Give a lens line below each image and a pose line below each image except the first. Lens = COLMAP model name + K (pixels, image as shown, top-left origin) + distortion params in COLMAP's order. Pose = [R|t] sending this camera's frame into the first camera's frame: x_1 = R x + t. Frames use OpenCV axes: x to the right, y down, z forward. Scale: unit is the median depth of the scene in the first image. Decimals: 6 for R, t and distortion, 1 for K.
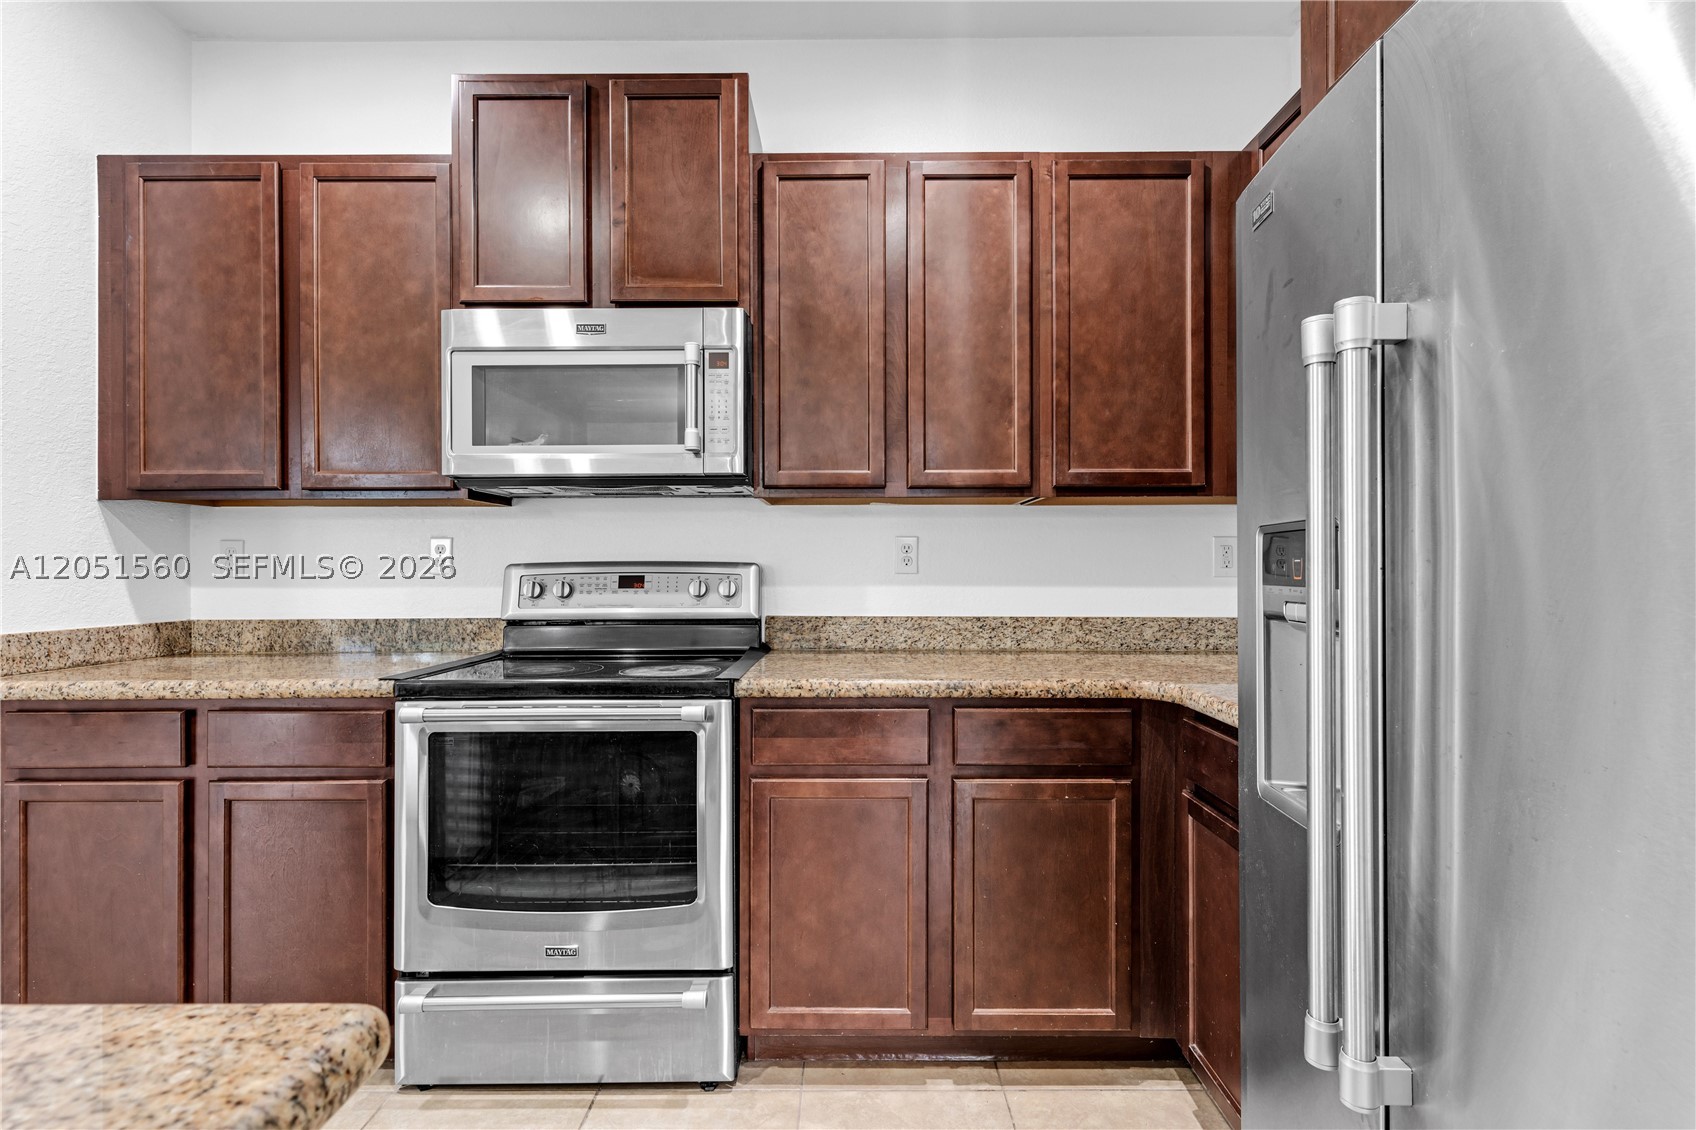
lens RADIAL K [[808.4, 0, 847.4], [0, 808.4, 560.2], [0, 0, 1]] dist [0.003769, 0.001118]
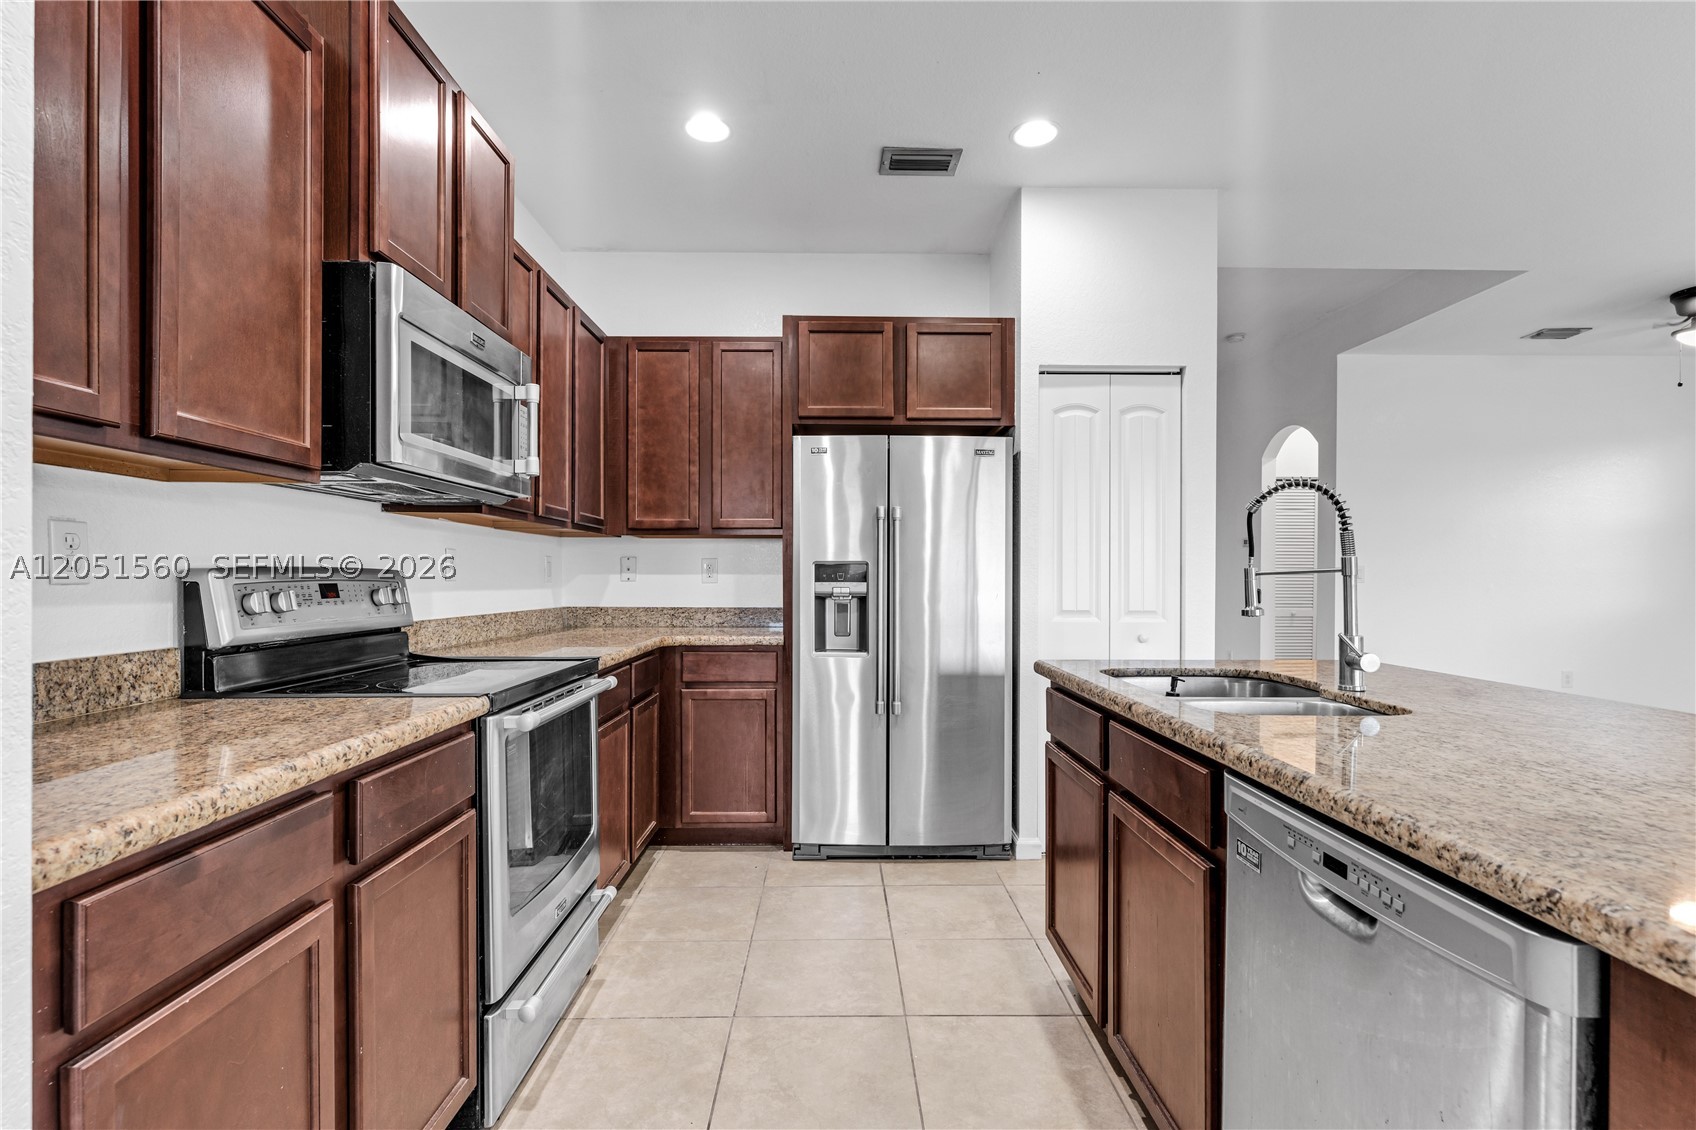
lens RADIAL K [[808.4, 0, 846.6], [0, 808.4, 580.2], [0, 0, 1]] dist [0.003769, 0.001118]
pose [[-0.019388, -0.001706, 0.999811, -1.141564], [-0.006463, 0.999978, 0.001581, 0.010508], [-0.999791, -0.006432, -0.019398, 0.467303]]
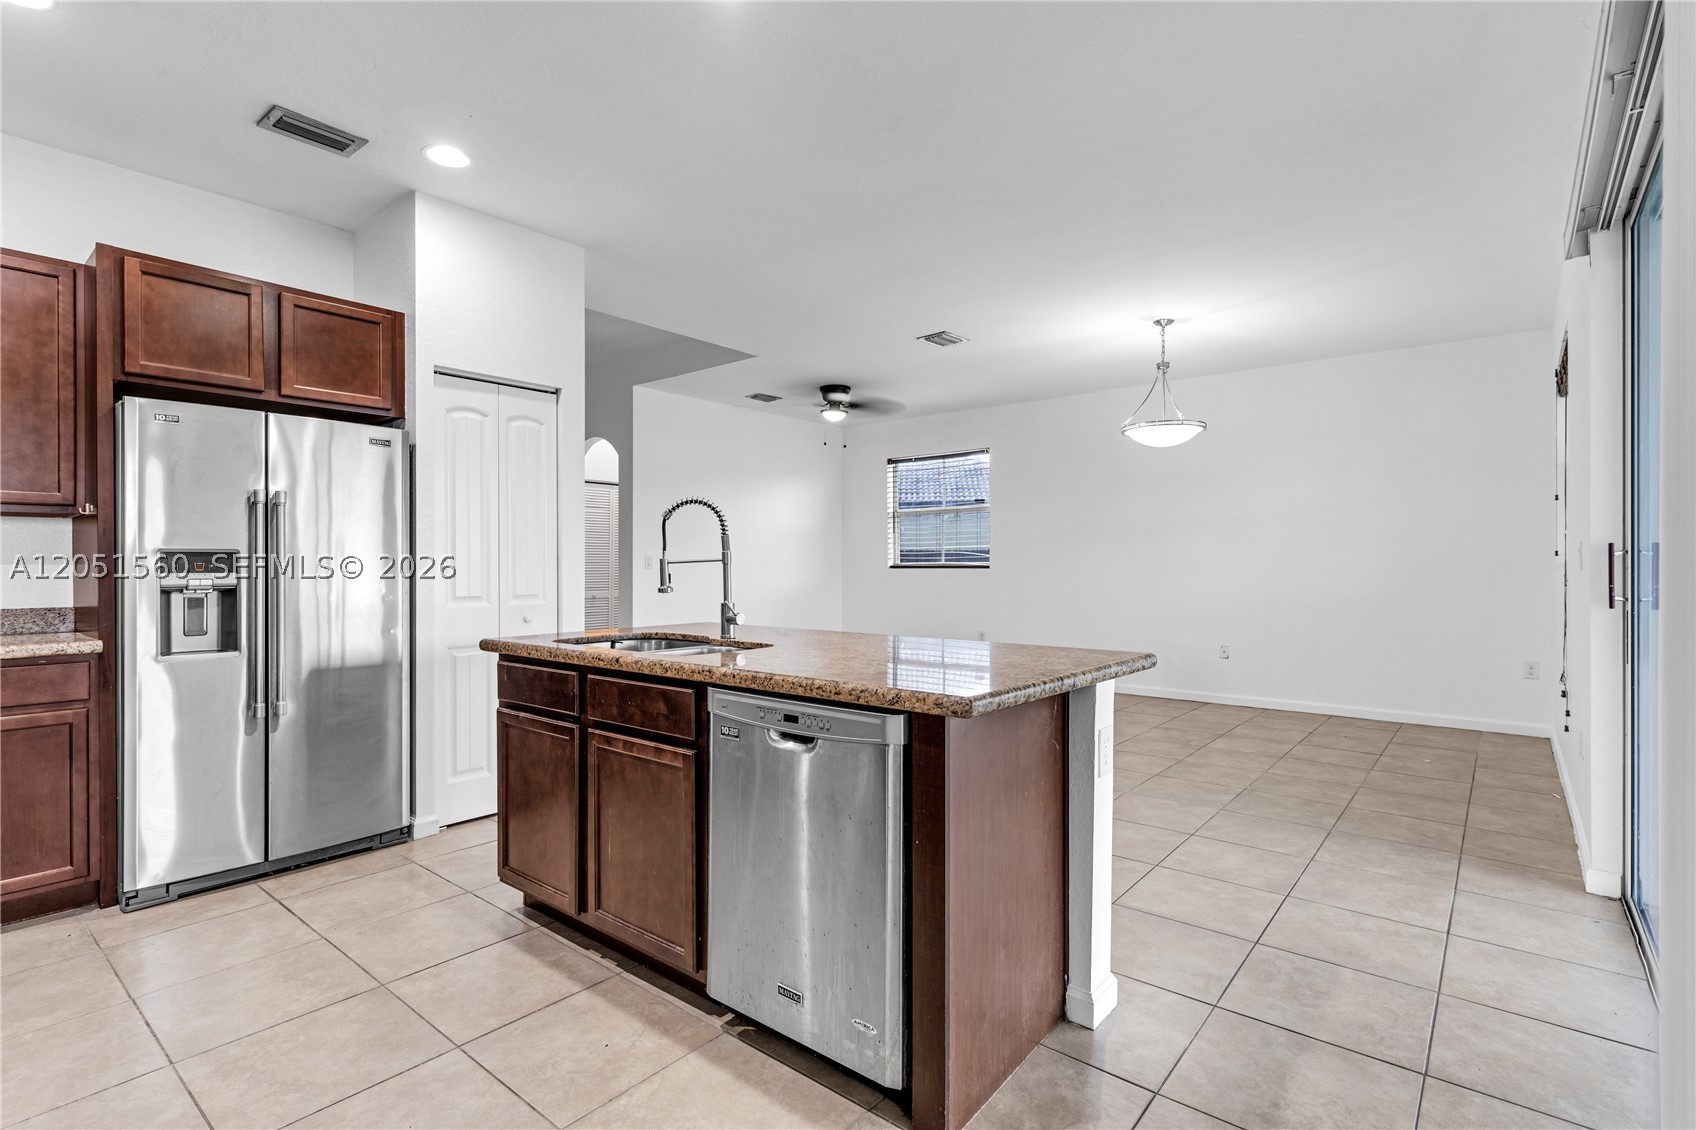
lens RADIAL K [[808.4, 0, 847.8], [0, 808.4, 564.0], [0, 0, 1]] dist [0.003769, 0.001118]
pose [[-0.774116, 0.004997, 0.633024, -1.246329], [0.002681, 0.999986, -0.004616, 0.010723], [-0.633038, -0.001876, -0.774119, 0.725941]]
